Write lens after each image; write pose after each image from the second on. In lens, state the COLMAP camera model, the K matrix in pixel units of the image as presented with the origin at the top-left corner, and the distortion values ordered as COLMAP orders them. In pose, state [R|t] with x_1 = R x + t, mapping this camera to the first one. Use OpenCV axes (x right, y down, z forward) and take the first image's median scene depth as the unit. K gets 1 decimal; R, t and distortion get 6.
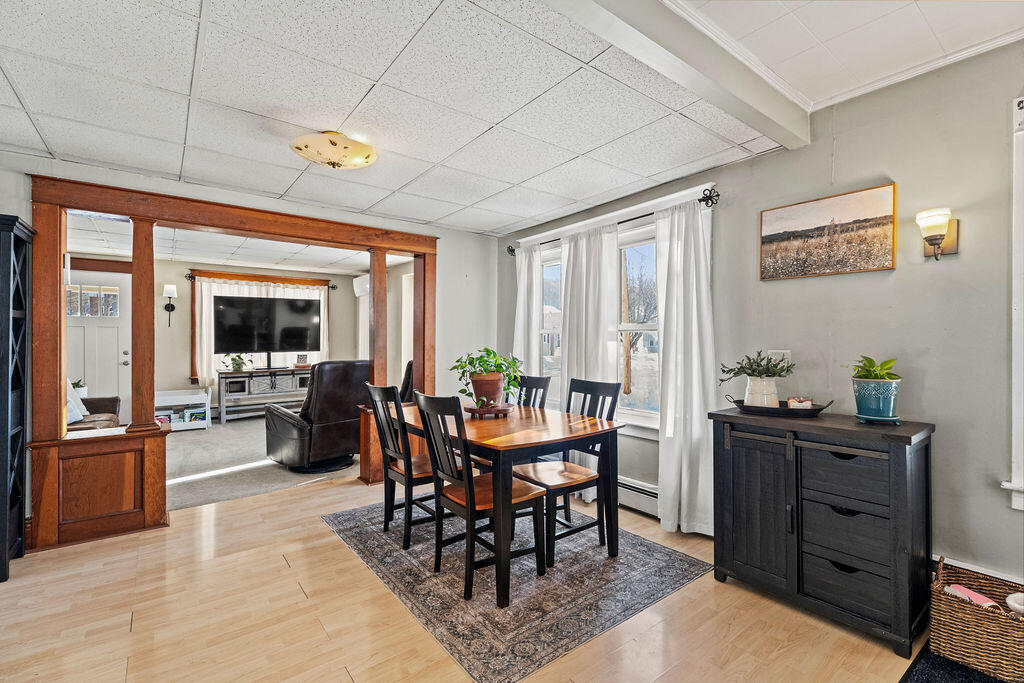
lens RADIAL K [[459.5, 0, 511.6], [0, 459.5, 335.4], [0, 0, 1]] dist [0.003114, 0.000495]
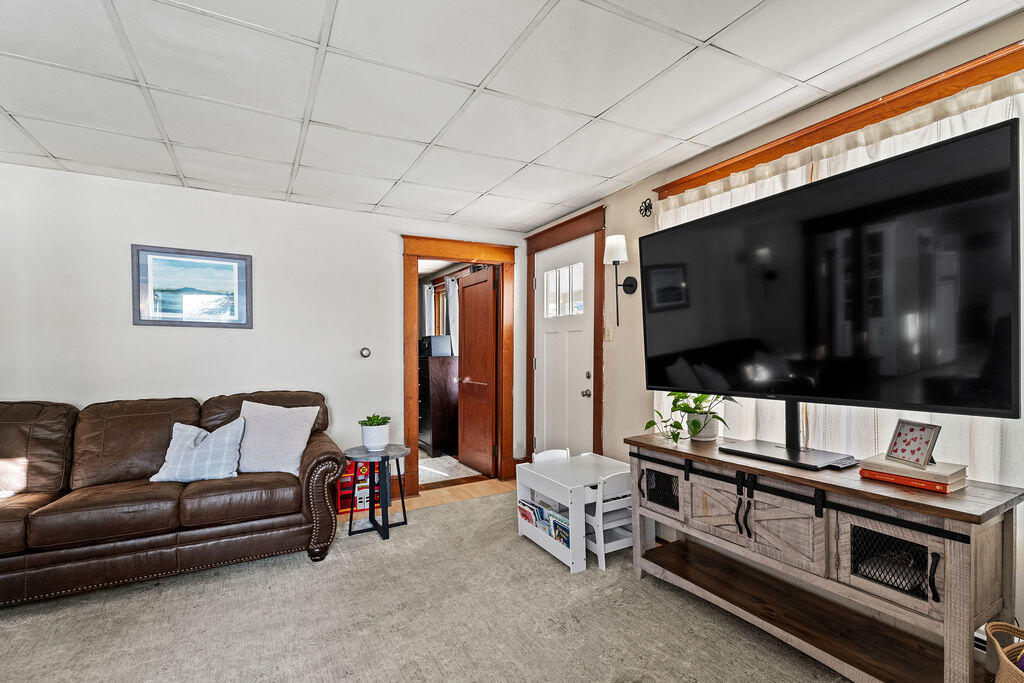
lens RADIAL K [[459.5, 0, 511.6], [0, 459.5, 335.4], [0, 0, 1]] dist [0.003114, 0.000495]
pose [[-0.147667, -0.027507, -0.988655, -0.387534], [0.004504, 0.999584, -0.028484, 0.004728], [0.989027, -0.008659, -0.147482, 1.615578]]
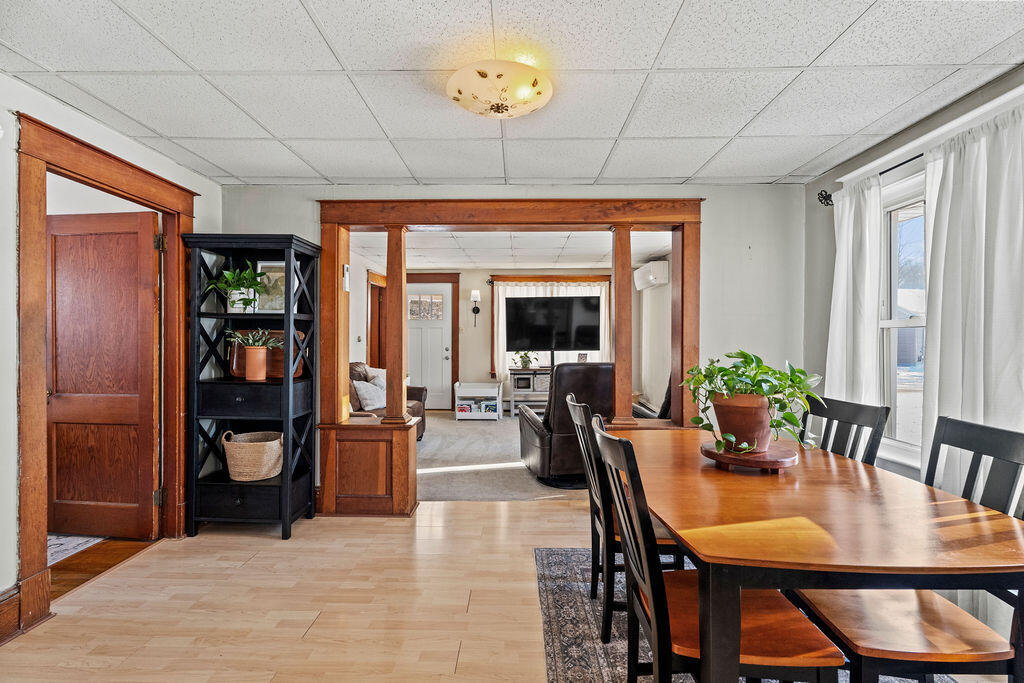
lens RADIAL K [[459.5, 0, 511.6], [0, 459.5, 335.4], [0, 0, 1]] dist [0.003114, 0.000495]
pose [[0.779060, -0.004070, -0.626936, 0.071769], [0.005808, 0.999983, 0.000726, 0.003009], [0.626922, -0.004207, 0.779071, 0.281665]]
